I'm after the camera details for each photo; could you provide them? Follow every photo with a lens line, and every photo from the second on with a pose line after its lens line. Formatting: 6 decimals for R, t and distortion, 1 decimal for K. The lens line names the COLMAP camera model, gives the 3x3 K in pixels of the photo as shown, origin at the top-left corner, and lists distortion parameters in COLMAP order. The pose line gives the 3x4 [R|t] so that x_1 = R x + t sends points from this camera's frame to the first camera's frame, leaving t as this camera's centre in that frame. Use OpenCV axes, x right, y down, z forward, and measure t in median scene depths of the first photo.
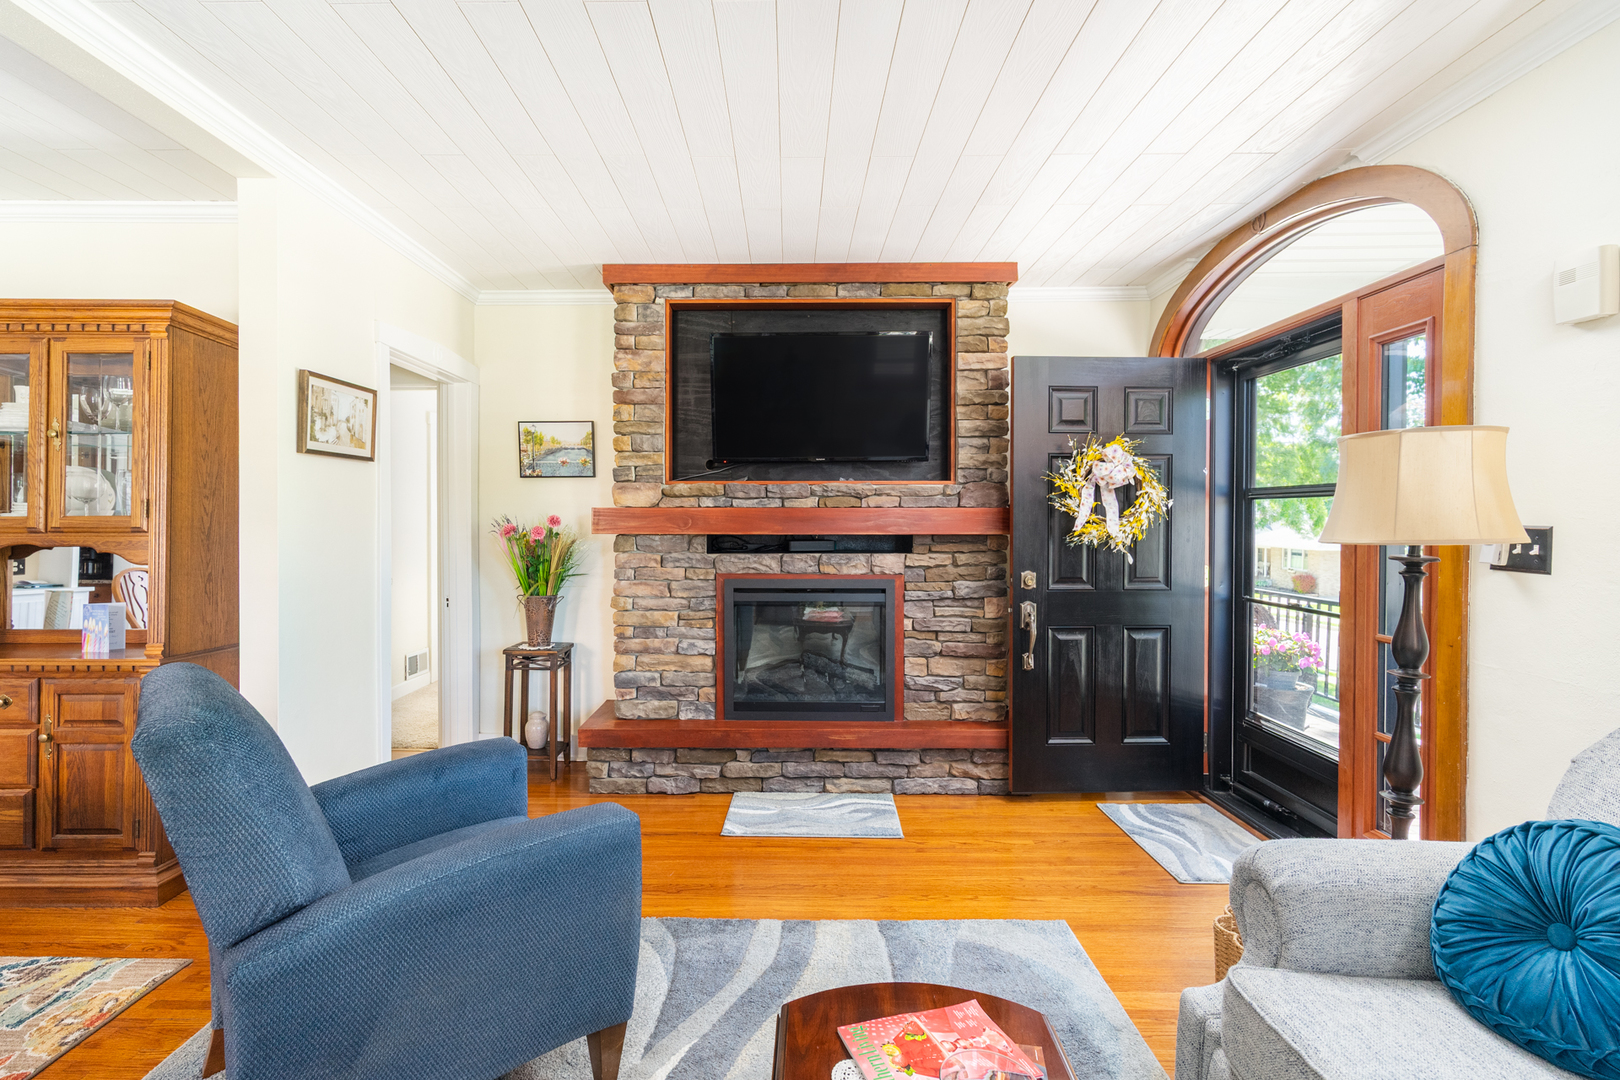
lens RADIAL K [[753.7, 0, 806.4], [0, 753.7, 532.3], [0, 0, 1]] dist [-0.002149, 0.000580]
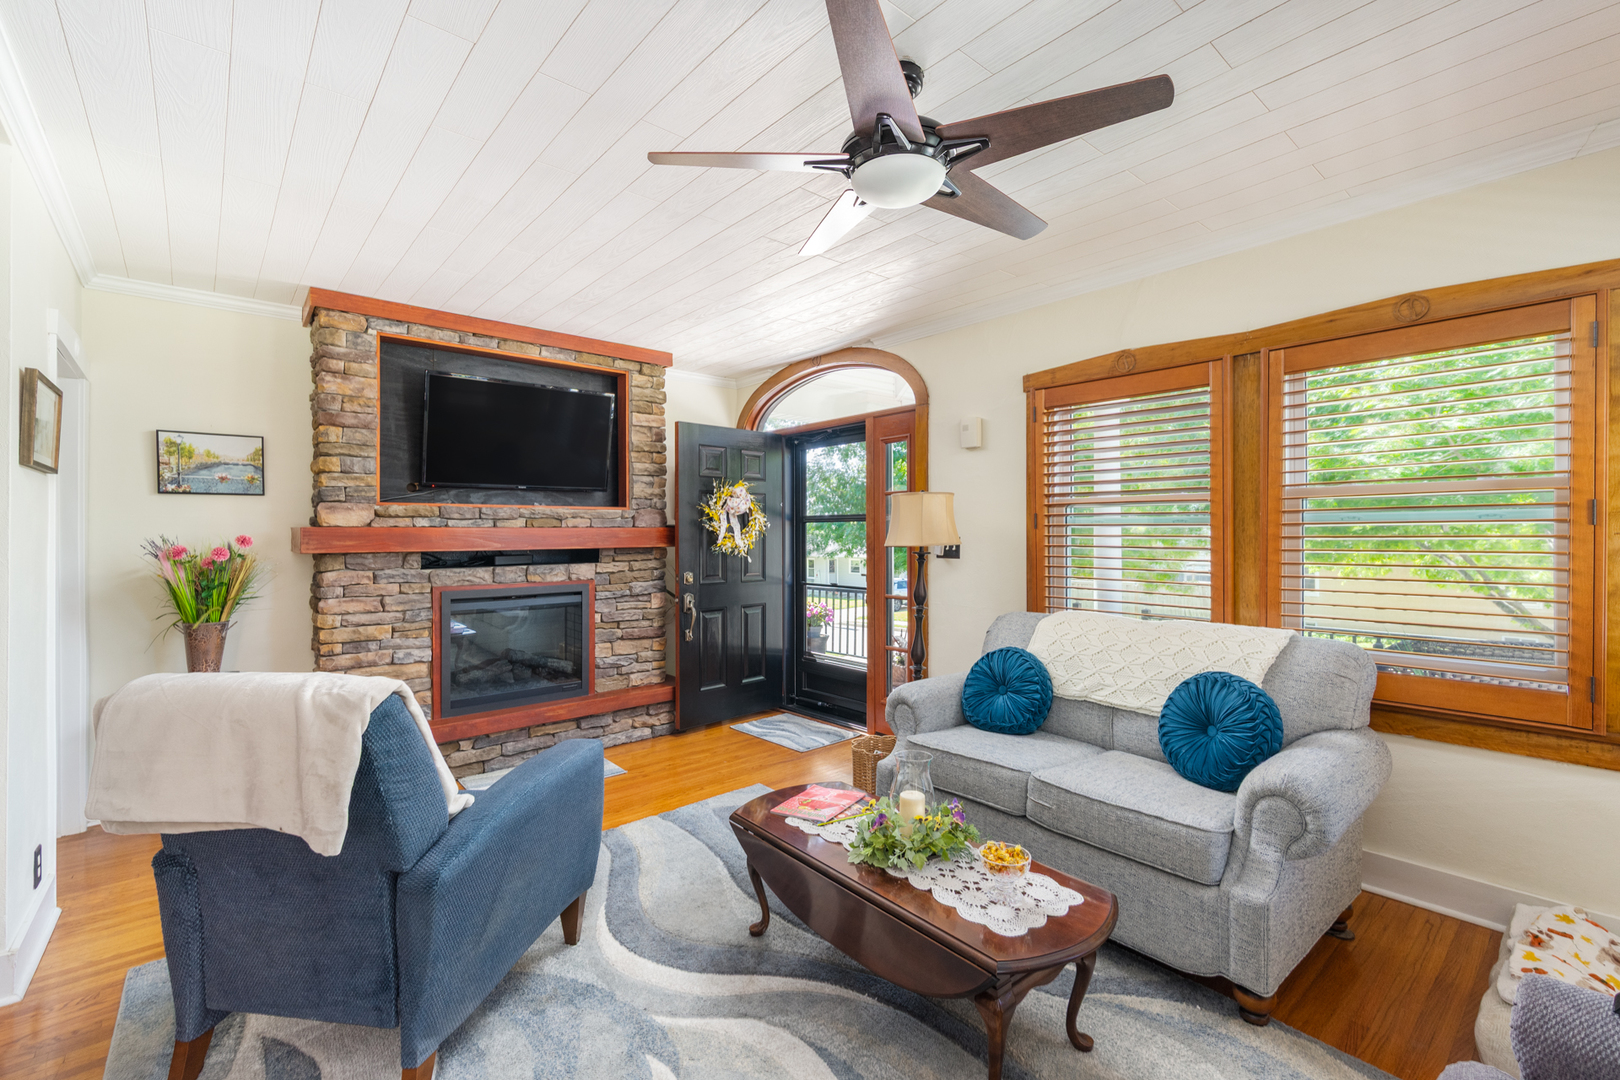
lens RADIAL K [[702.9, 0, 810.4], [0, 702.9, 537.2], [0, 0, 1]] dist [-0.000251, -0.000410]
pose [[0.744860, -0.008770, 0.667163, -0.399187], [0.017991, 0.999814, -0.006943, -0.001010], [-0.666978, 0.017175, 0.744880, -0.142102]]
